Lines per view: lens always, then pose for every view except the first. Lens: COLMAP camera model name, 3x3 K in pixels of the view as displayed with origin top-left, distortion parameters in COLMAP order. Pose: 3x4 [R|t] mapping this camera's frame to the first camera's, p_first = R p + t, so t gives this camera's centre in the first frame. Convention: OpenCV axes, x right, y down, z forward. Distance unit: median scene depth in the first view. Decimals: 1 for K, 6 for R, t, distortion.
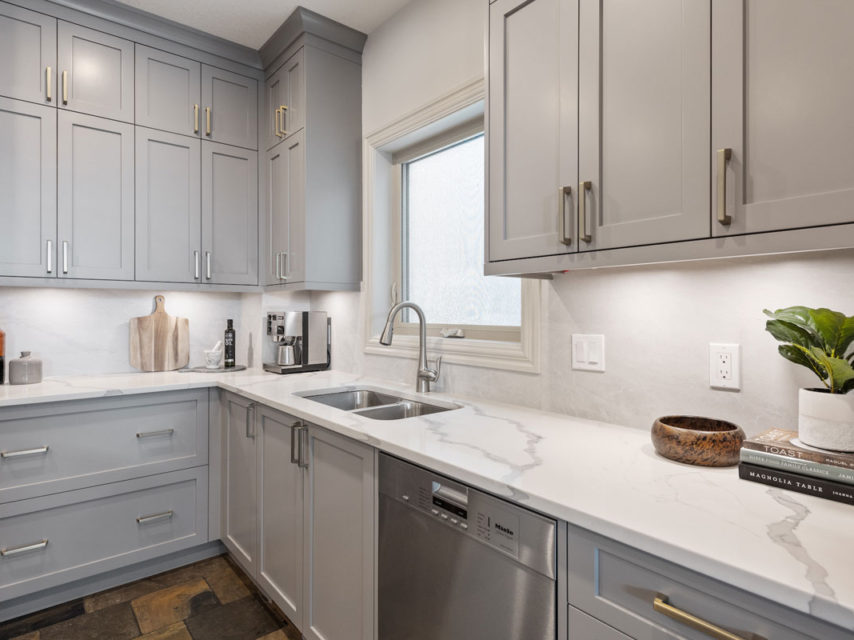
lens RADIAL K [[490.4, 0, 426.1], [0, 490.4, 309.1], [0, 0, 1]] dist [0.004474, 0.000214]
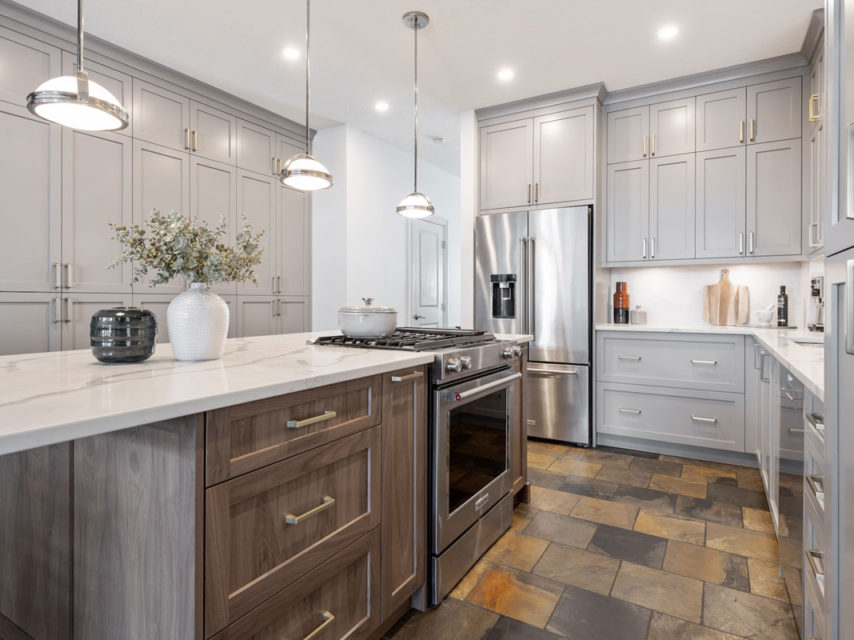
lens RADIAL K [[481.0, 0, 428.5], [0, 481.0, 302.6], [0, 0, 1]] dist [0.001136, -0.000380]
pose [[0.336551, 0.001603, -0.941664, 0.432099], [0.003714, 0.999989, 0.003030, 0.058218], [0.941658, -0.004517, 0.336541, -0.207950]]
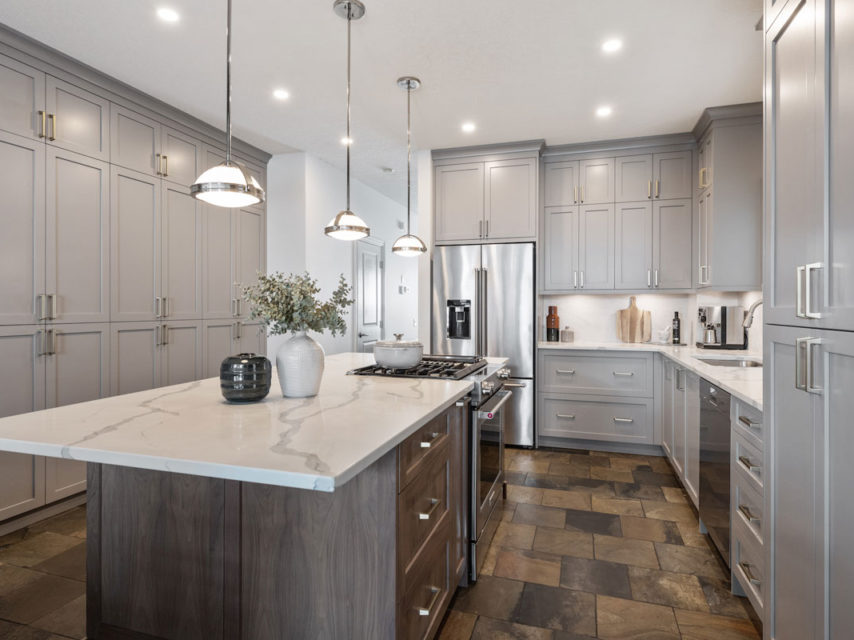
lens RADIAL K [[490.4, 0, 426.1], [0, 490.4, 309.1], [0, 0, 1]] dist [0.004474, 0.000214]
pose [[0.540873, 0.002355, -0.841101, 0.480214], [0.003408, 0.999982, 0.004991, 0.002933], [0.841097, -0.005566, 0.540855, -0.489147]]
